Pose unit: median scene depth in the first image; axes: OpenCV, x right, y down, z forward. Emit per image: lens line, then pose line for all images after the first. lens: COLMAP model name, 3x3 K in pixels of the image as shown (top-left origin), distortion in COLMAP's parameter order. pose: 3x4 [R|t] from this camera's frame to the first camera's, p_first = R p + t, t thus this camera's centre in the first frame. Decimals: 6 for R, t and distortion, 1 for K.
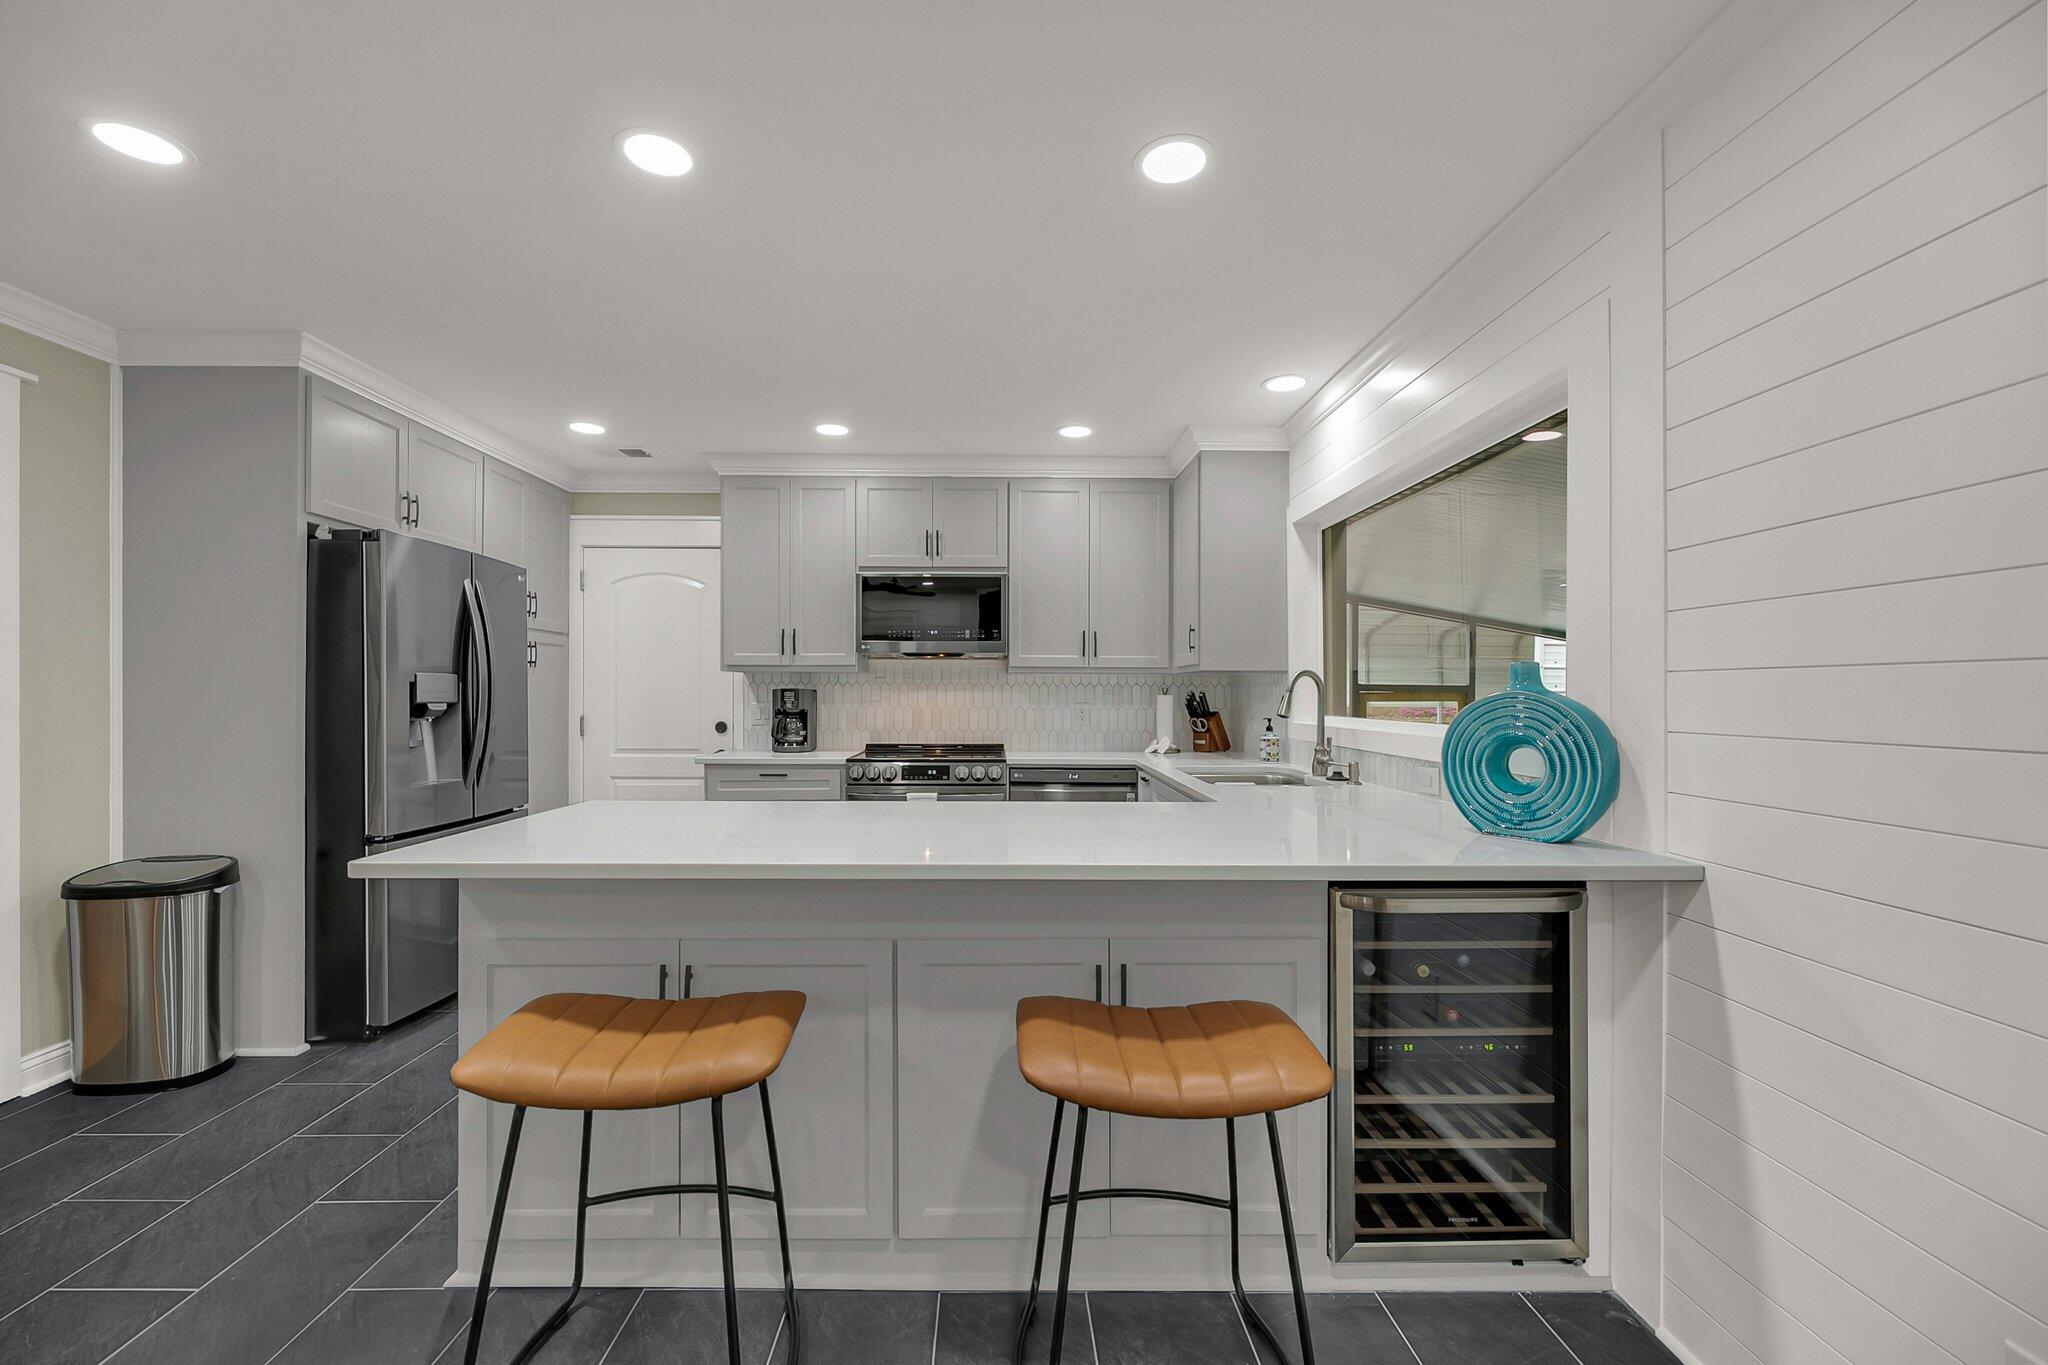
lens RADIAL K [[845.6, 0, 1012.8], [0, 845.6, 683.0], [0, 0, 1]] dist [-0.002310, -0.000181]
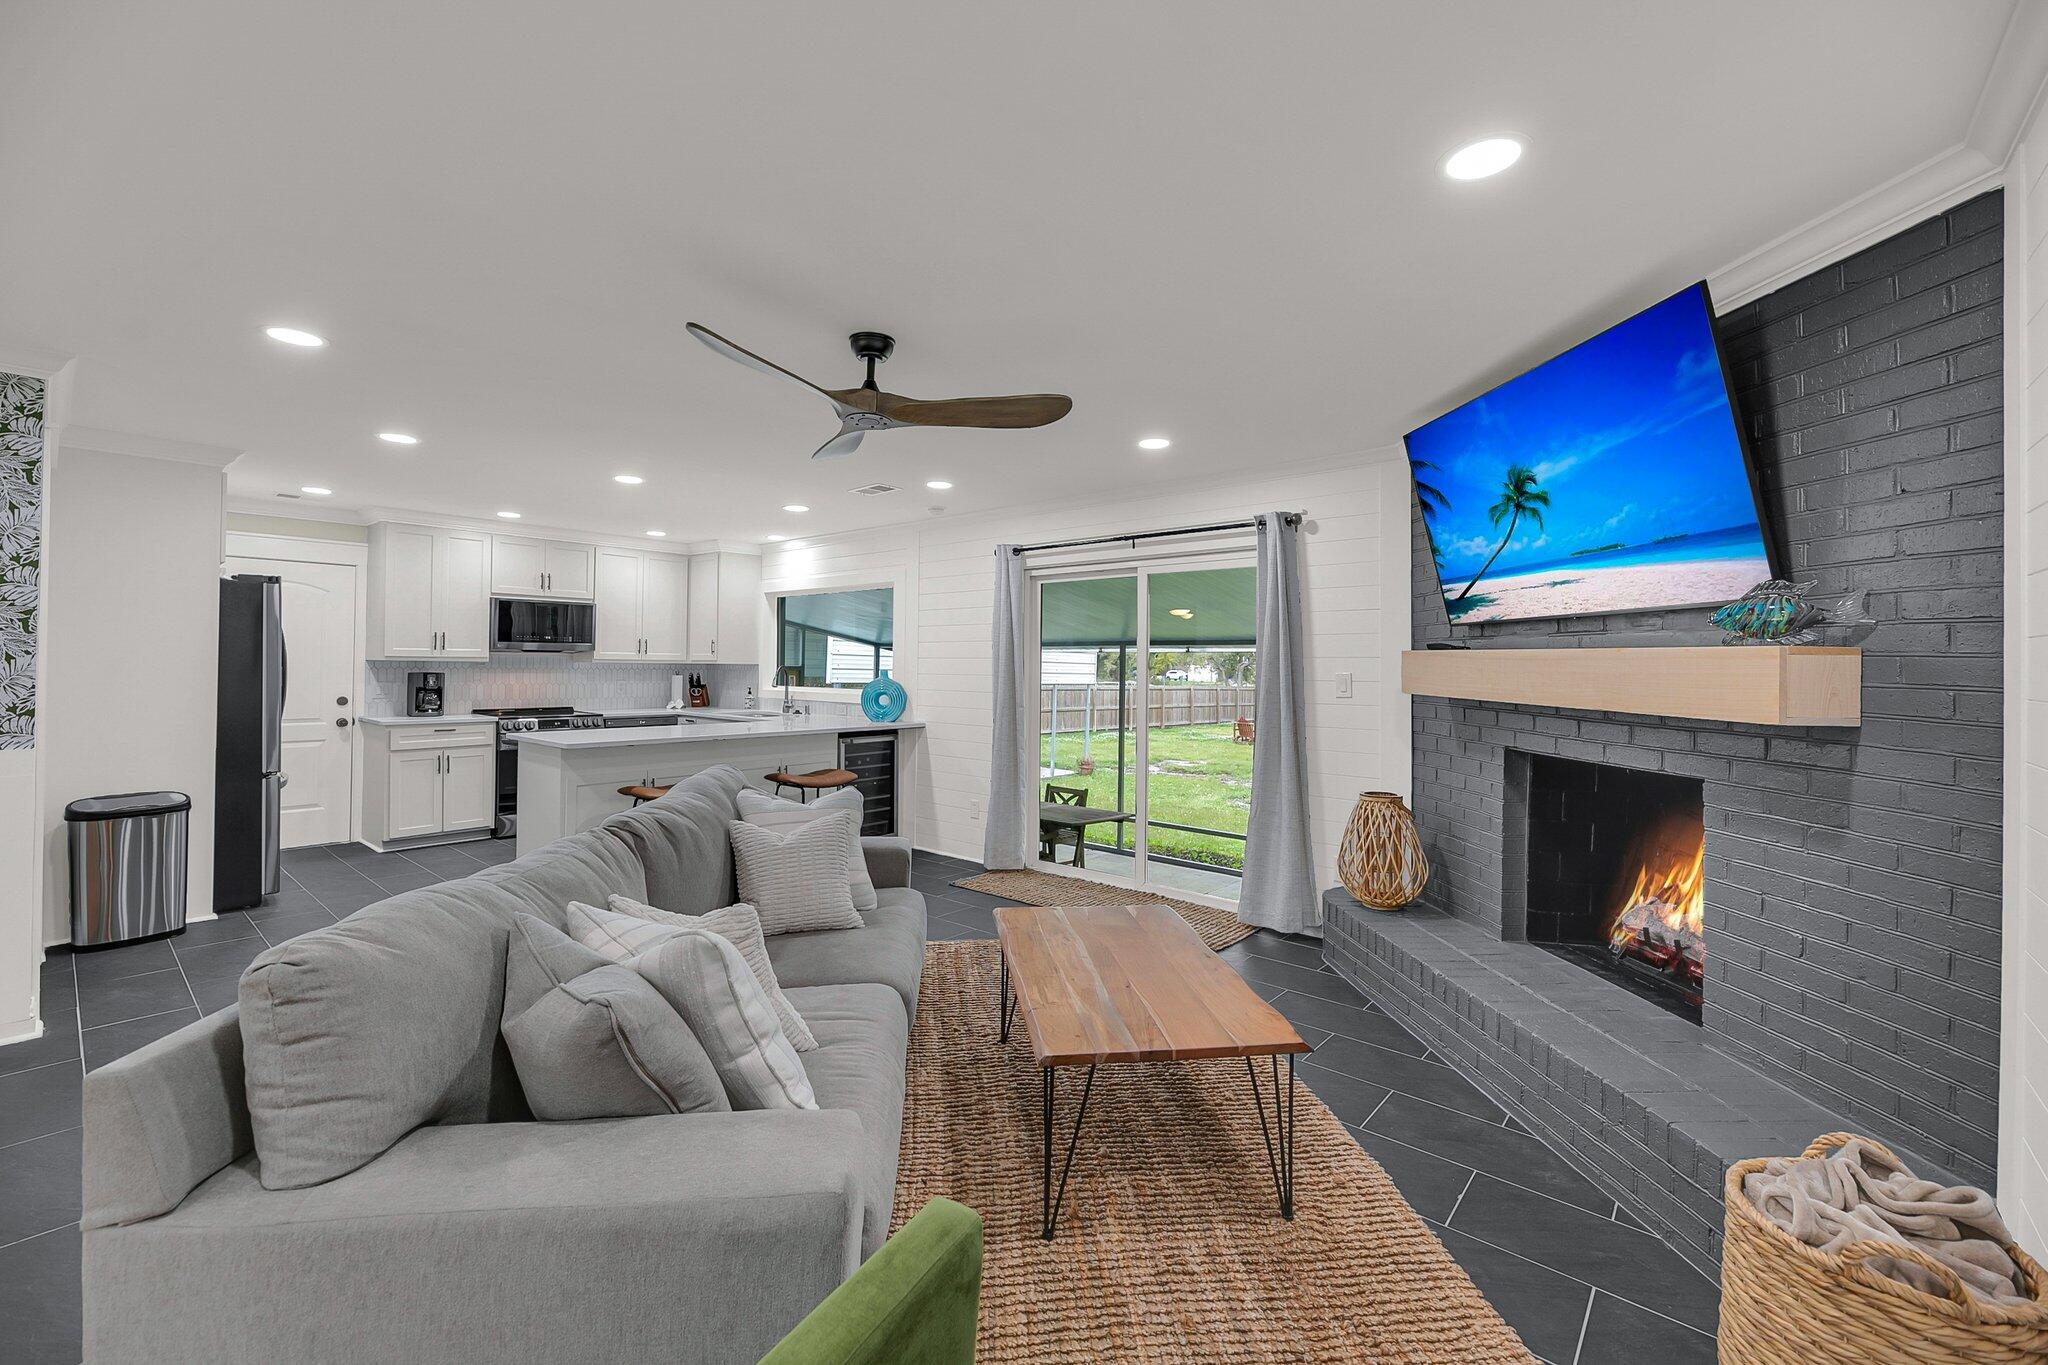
lens RADIAL K [[855.2, 0, 1028.6], [0, 855.2, 672.9], [0, 0, 1]] dist [-0.002578, -0.000194]
pose [[0.666990, -0.002201, 0.745064, -0.702659], [-0.017530, 0.999672, 0.018647, -0.039661], [-0.744861, -0.025498, 0.666733, -0.774285]]
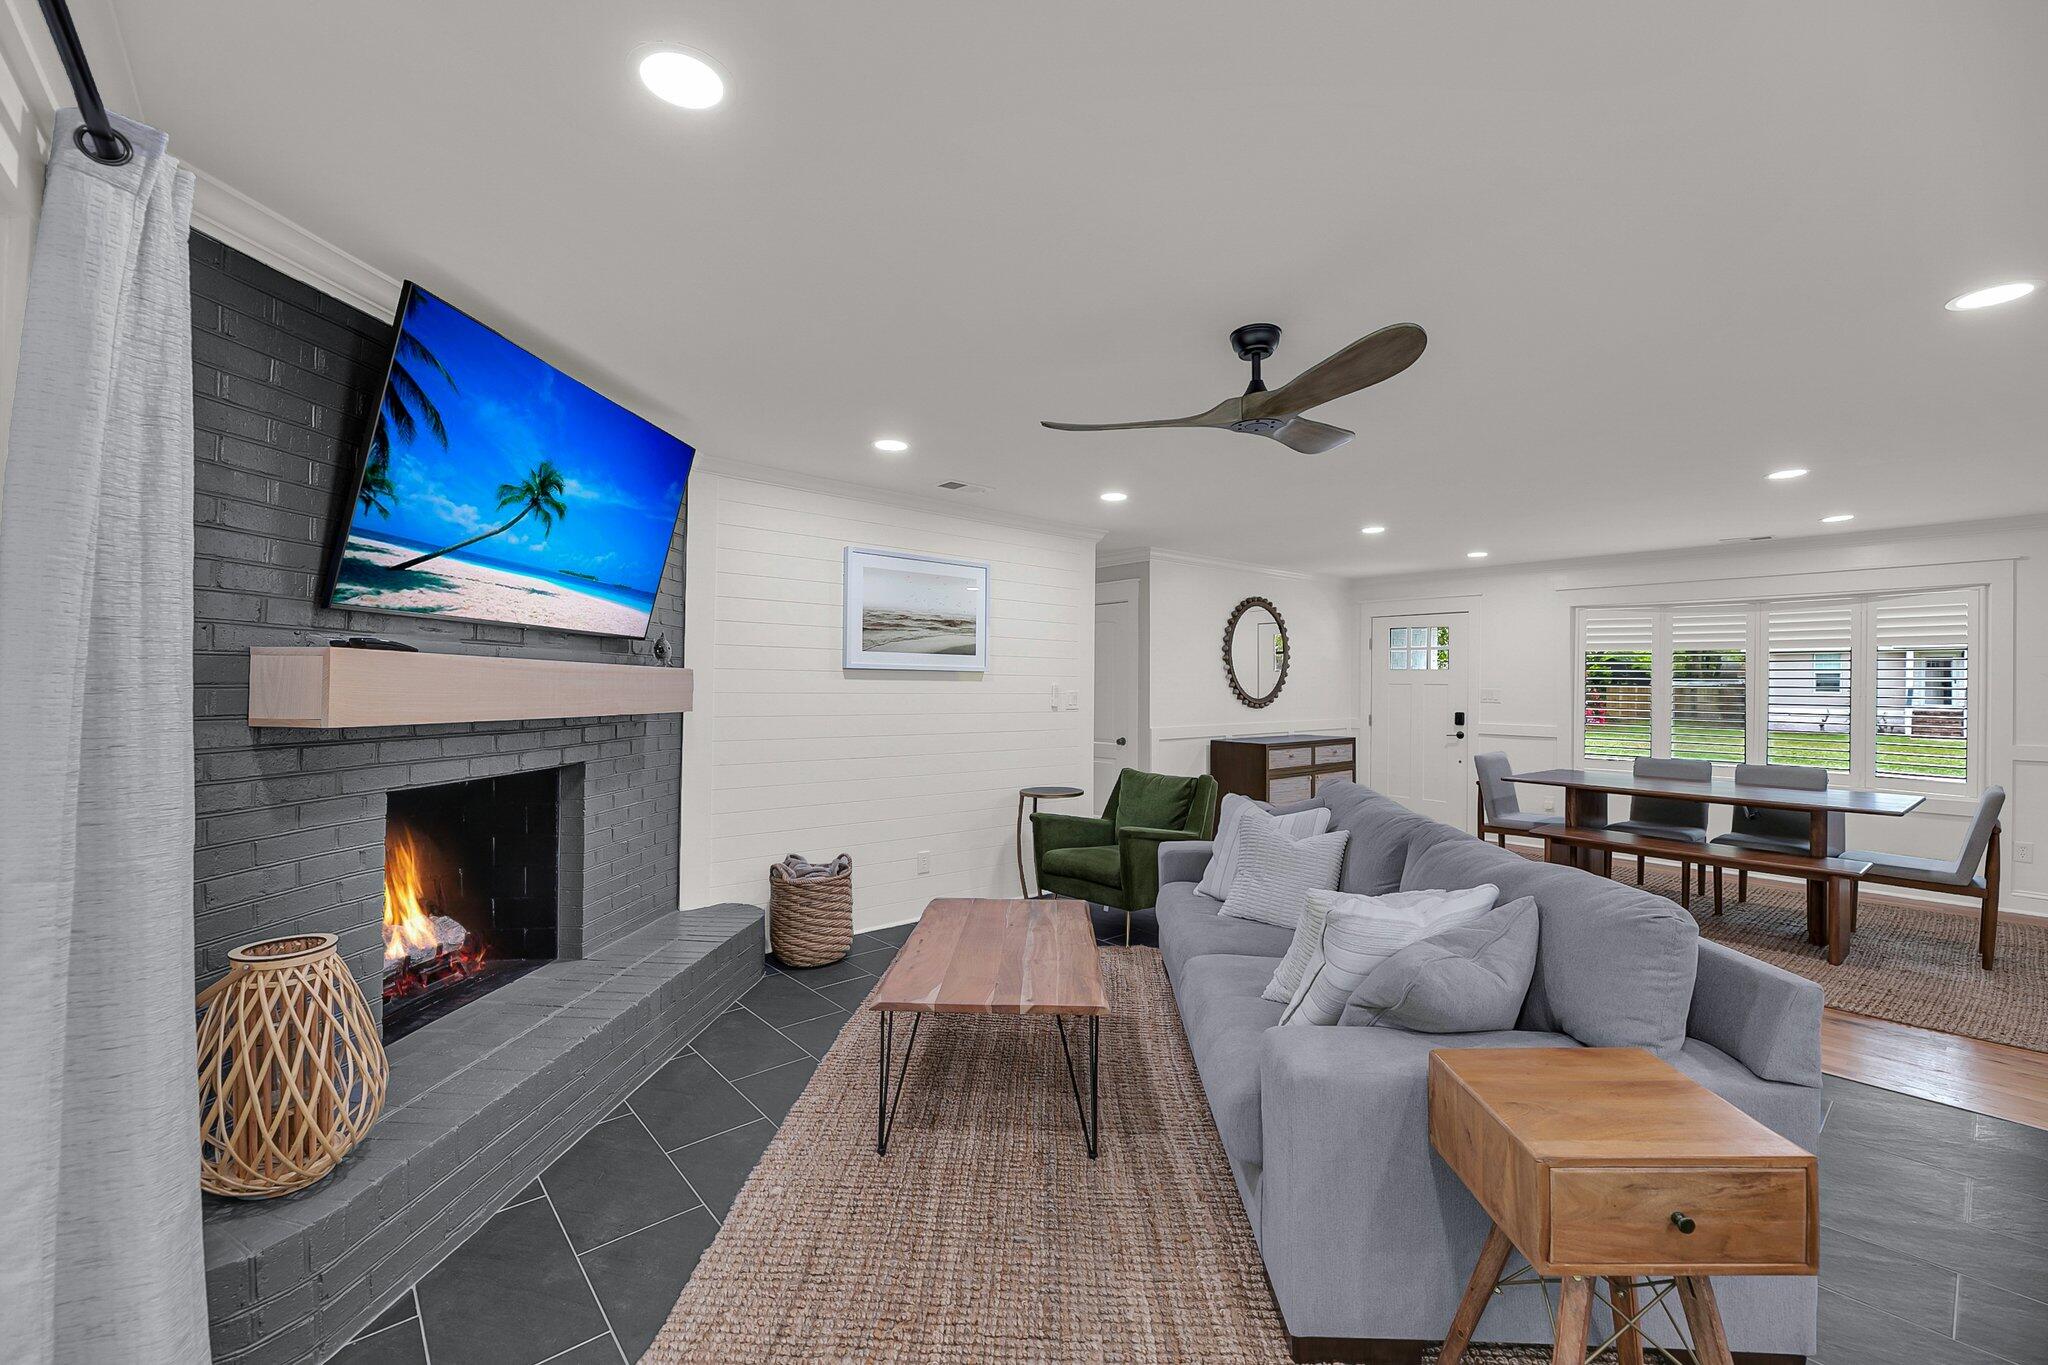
lens RADIAL K [[836.2, 0, 1018.7], [0, 836.2, 689.5], [0, 0, 1]] dist [-0.000793, 0.000020]
pose [[-0.769385, 0.004644, -0.638768, 0.237640], [0.009212, 0.999950, -0.003826, -0.022899], [0.638719, -0.008828, -0.769390, 0.140301]]
